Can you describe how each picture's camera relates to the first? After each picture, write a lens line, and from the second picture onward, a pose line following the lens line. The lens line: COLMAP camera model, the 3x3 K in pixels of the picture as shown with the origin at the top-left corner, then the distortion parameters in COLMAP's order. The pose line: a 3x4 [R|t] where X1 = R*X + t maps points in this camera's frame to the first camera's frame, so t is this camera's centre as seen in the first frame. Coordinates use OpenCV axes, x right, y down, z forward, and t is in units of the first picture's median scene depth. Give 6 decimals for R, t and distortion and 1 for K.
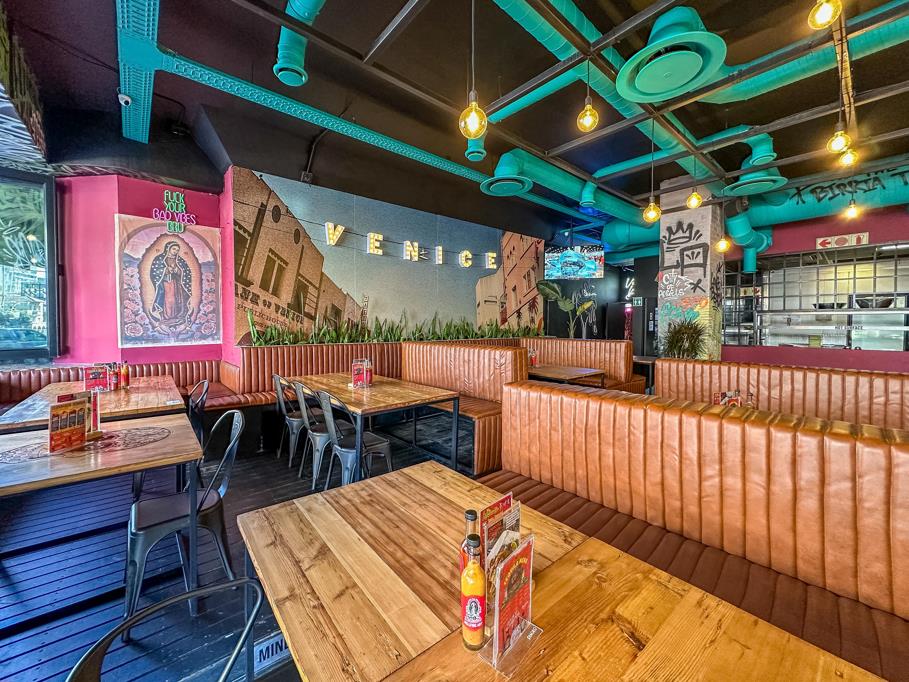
lens RADIAL K [[361.2, 0, 443.4], [0, 361.2, 337.6], [0, 0, 1]] dist [-0.002275, -0.000247]
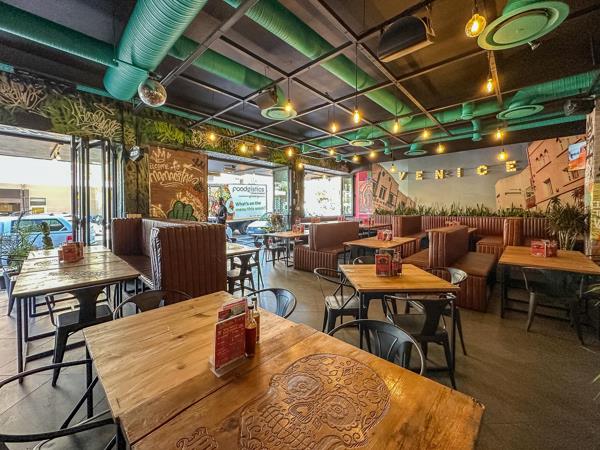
lens RADIAL K [[243.7, 0, 302.0], [0, 243.7, 215.2], [0, 0, 1]] dist [-0.000262, 0.000112]
pose [[0.141149, 0.025147, -0.989669, 1.311941], [-0.039061, 0.999040, 0.019814, 0.007921], [0.989217, 0.035861, 0.141996, -0.008882]]
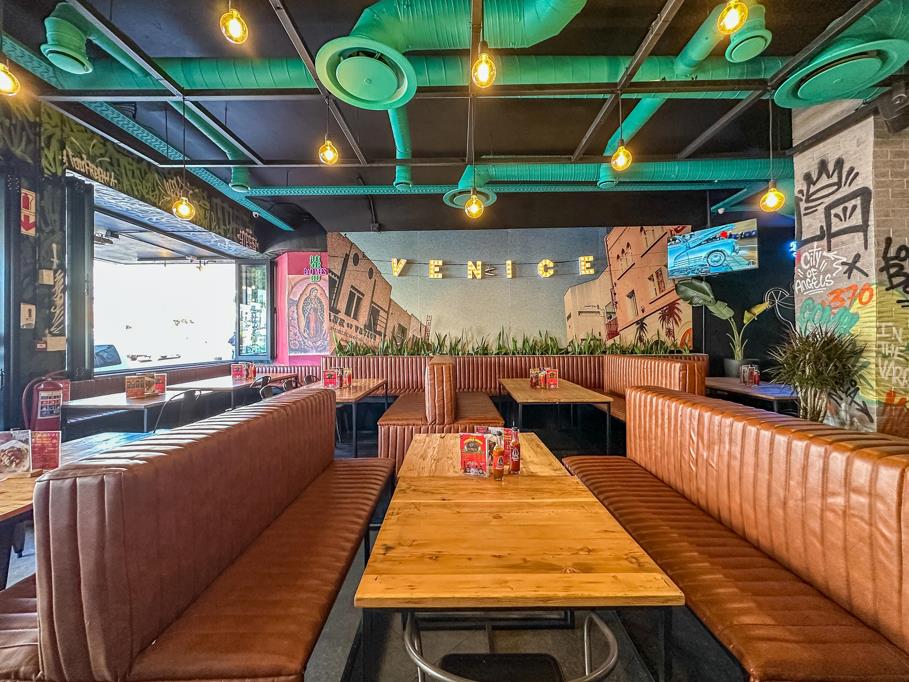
lens RADIAL K [[363.4, 0, 454.5], [0, 363.4, 341.0], [0, 0, 1]] dist [-0.001188, -0.000124]
pose [[0.759955, -0.005813, -0.649950, 0.584211], [-0.016161, 0.999482, -0.027835, -0.003076], [0.649775, 0.031657, 0.759467, 0.176013]]
